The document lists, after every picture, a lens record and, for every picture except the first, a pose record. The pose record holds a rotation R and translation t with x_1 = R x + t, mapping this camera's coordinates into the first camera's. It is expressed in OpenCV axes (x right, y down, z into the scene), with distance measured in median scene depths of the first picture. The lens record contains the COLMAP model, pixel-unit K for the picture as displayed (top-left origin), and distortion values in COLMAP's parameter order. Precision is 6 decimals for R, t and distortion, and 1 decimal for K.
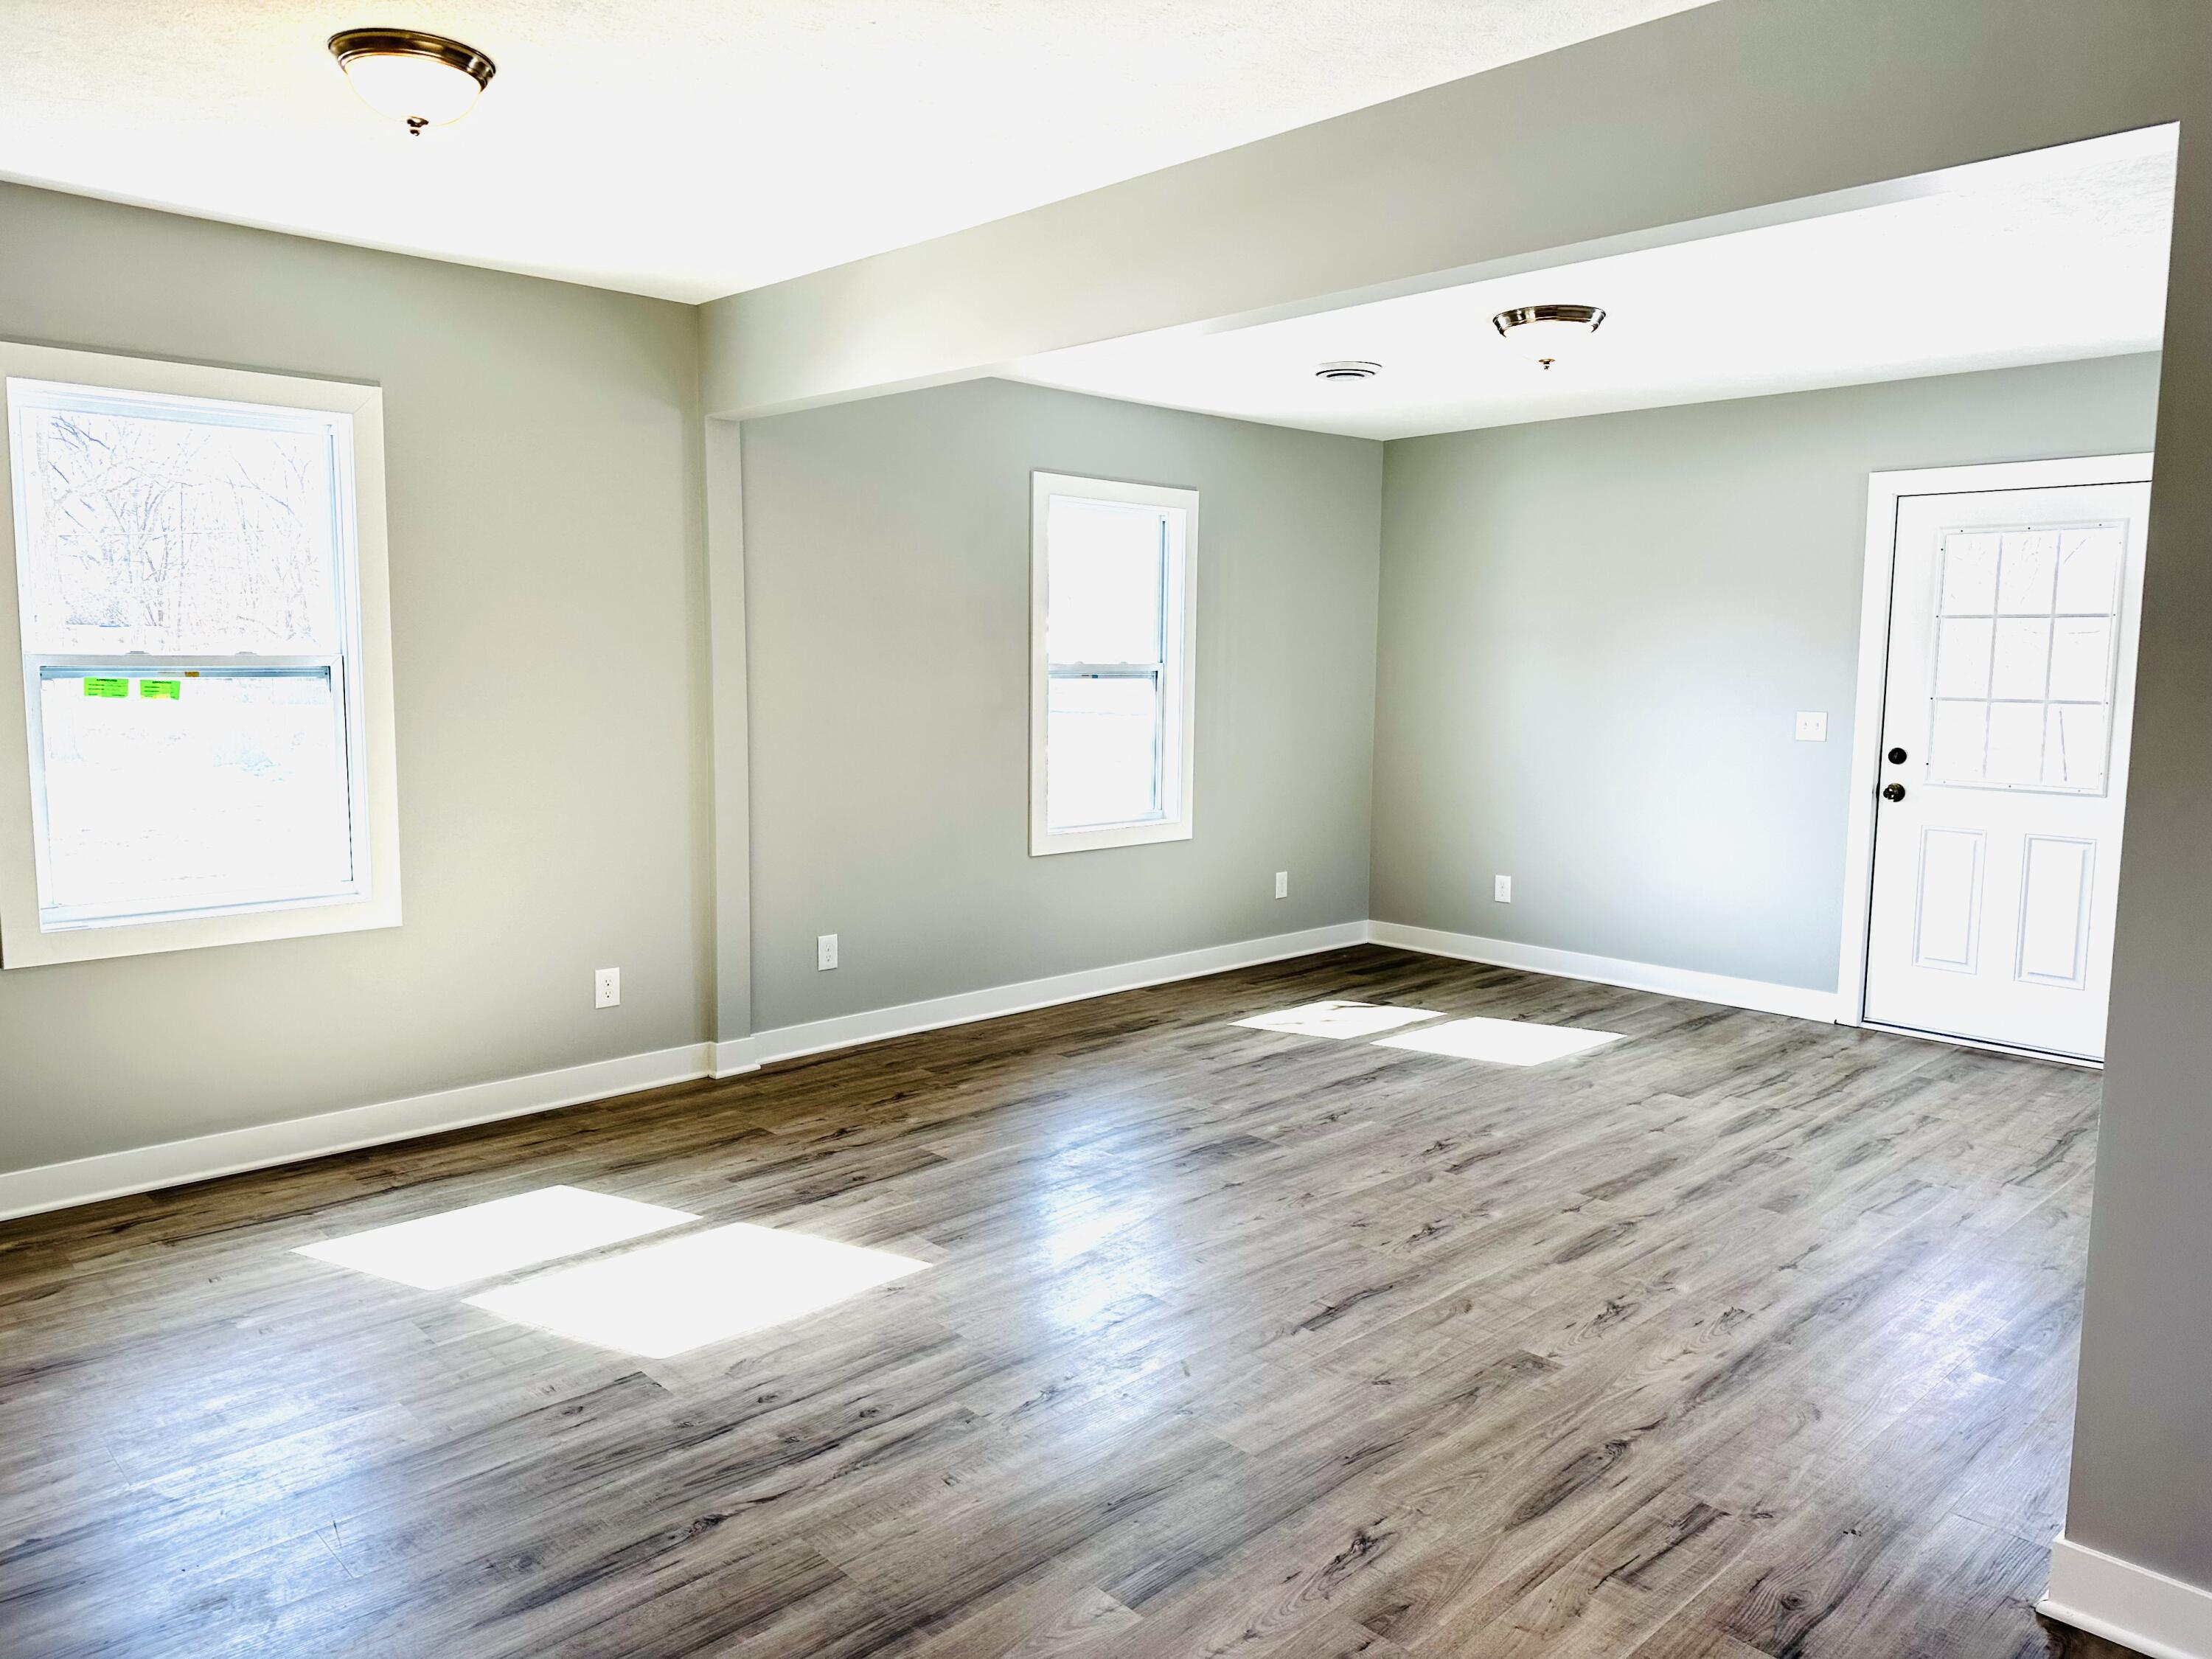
lens RADIAL K [[1538.1, 0, 1115.4], [0, 1538.1, 808.6], [0, 0, 1]] dist [0.075247, -0.086183]
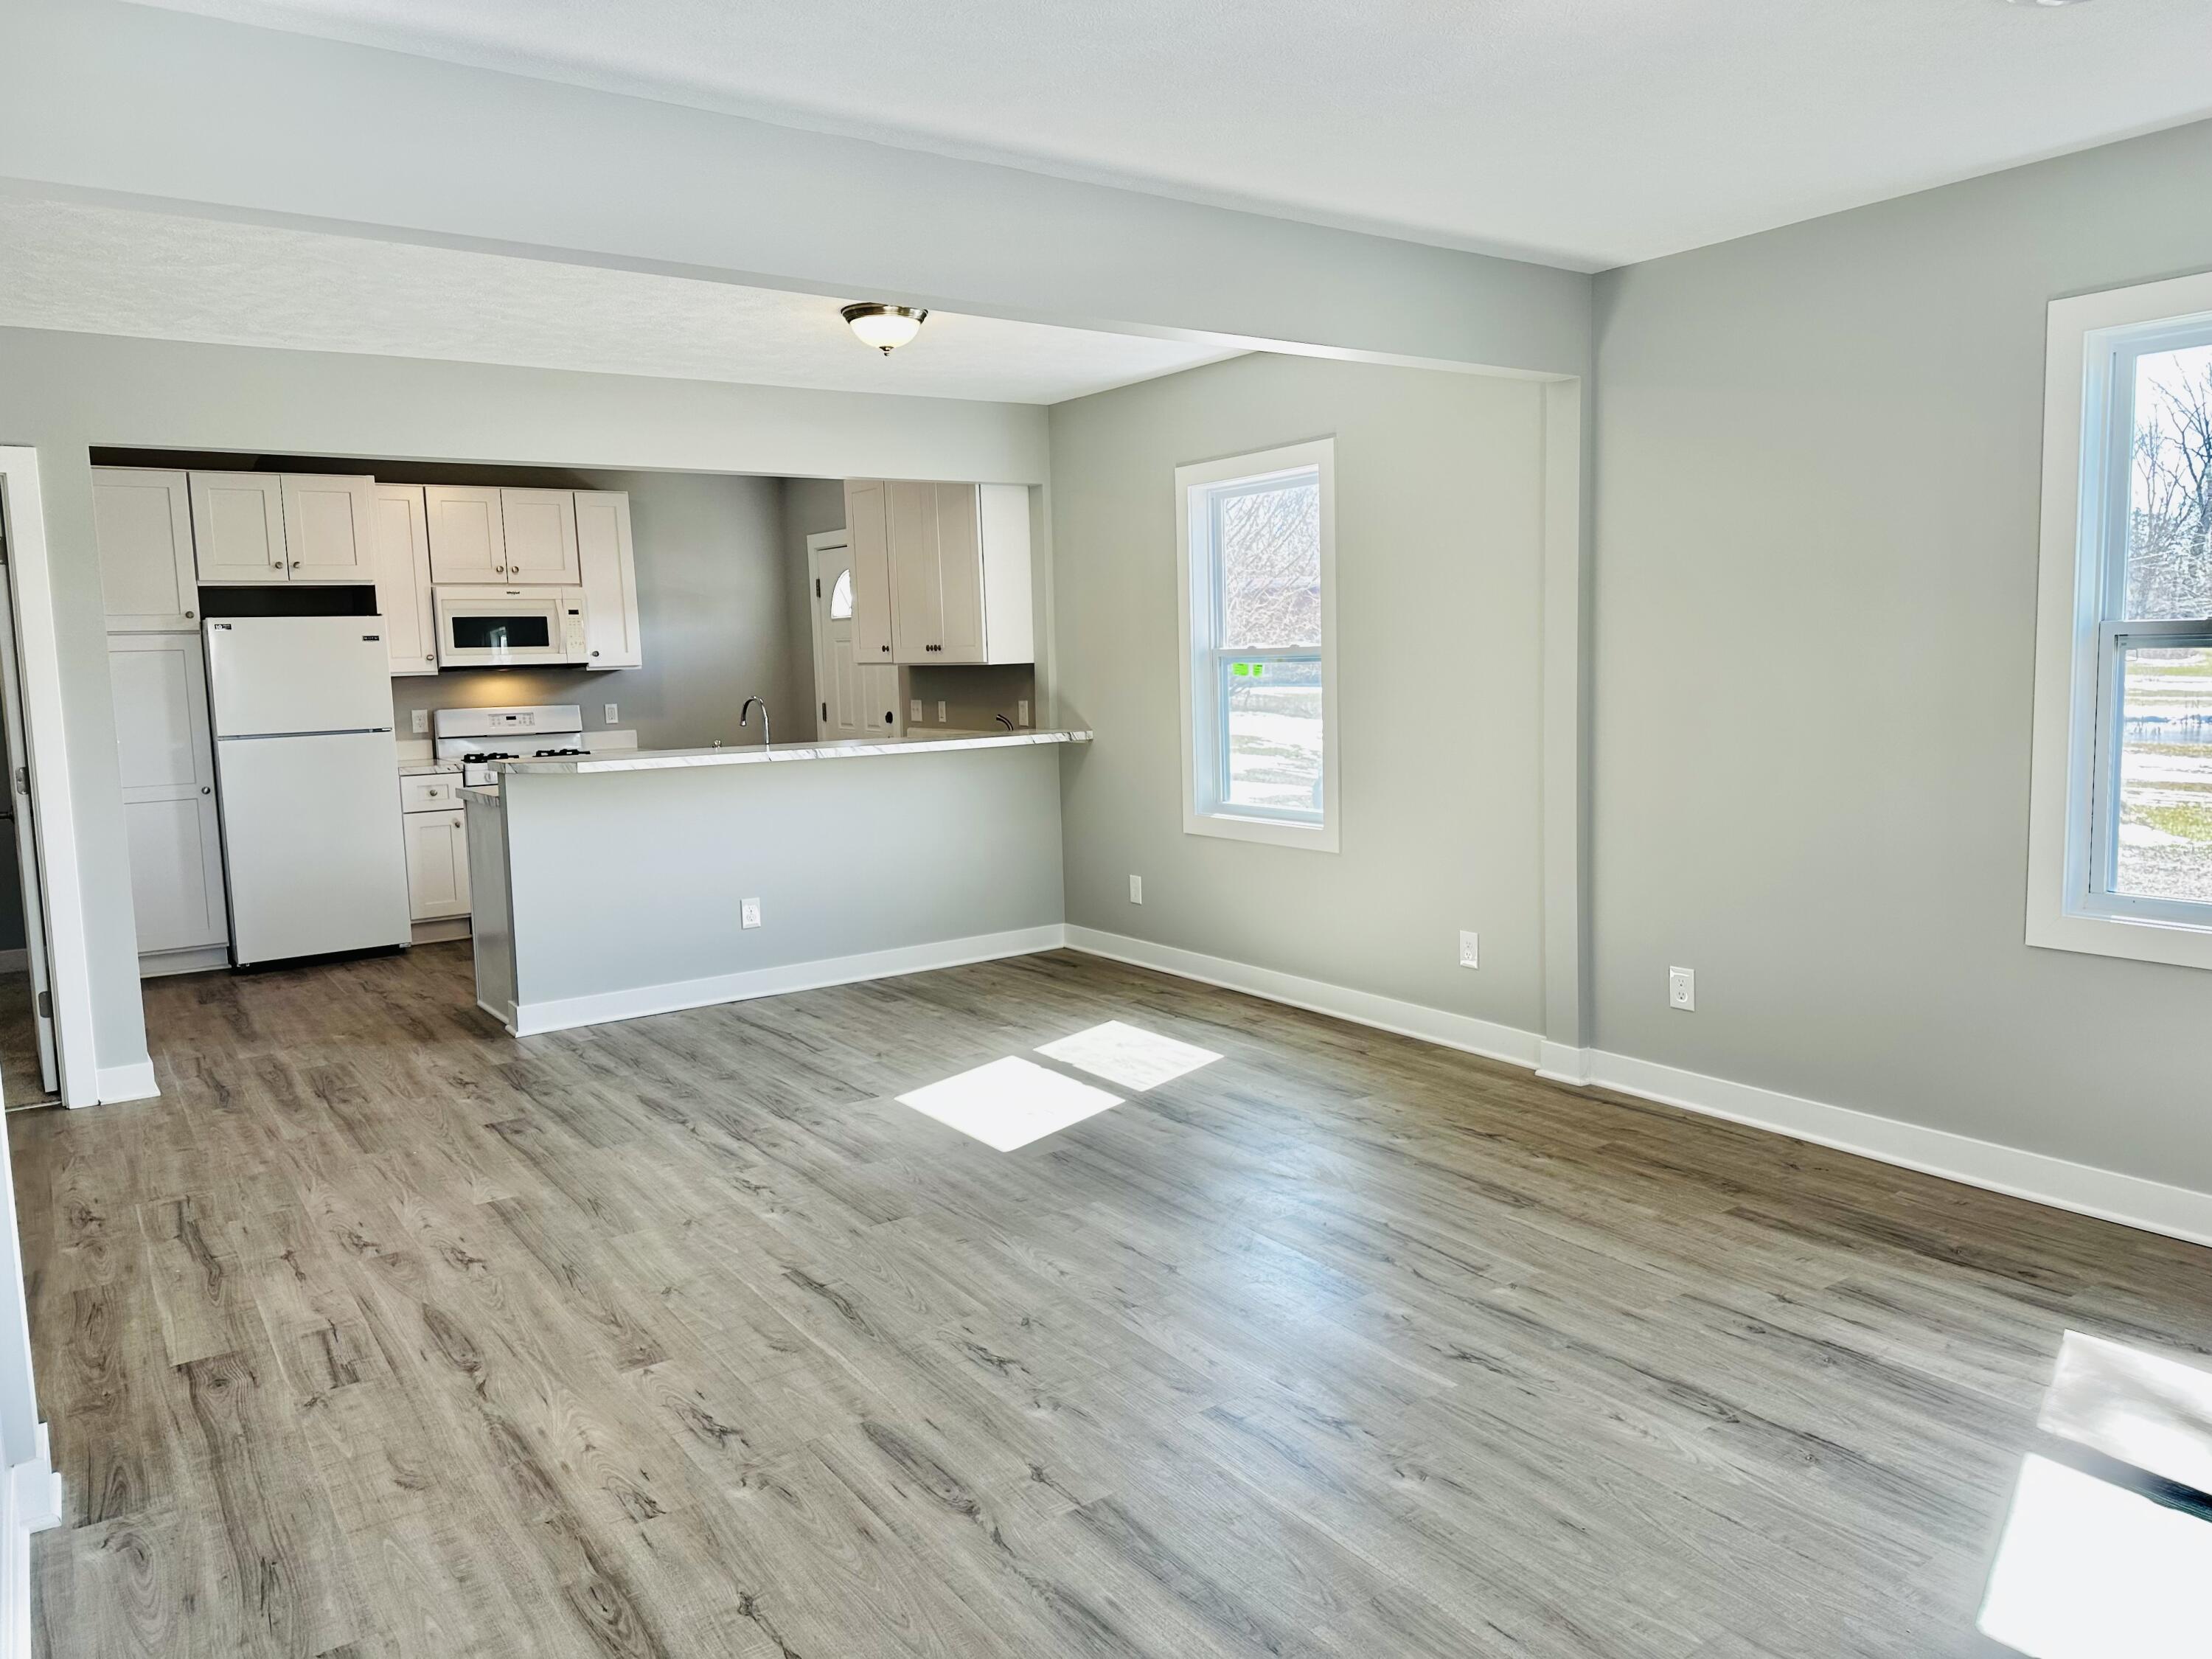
lens RADIAL K [[1538.1, 0, 1123.5], [0, 1538.1, 817.3], [0, 0, 1]] dist [0.075247, -0.086183]
pose [[-0.154255, 0.098903, -0.983068, 0.817500], [-0.077566, 0.990694, 0.111841, -0.083449], [0.984982, 0.093505, -0.145148, 0.997679]]
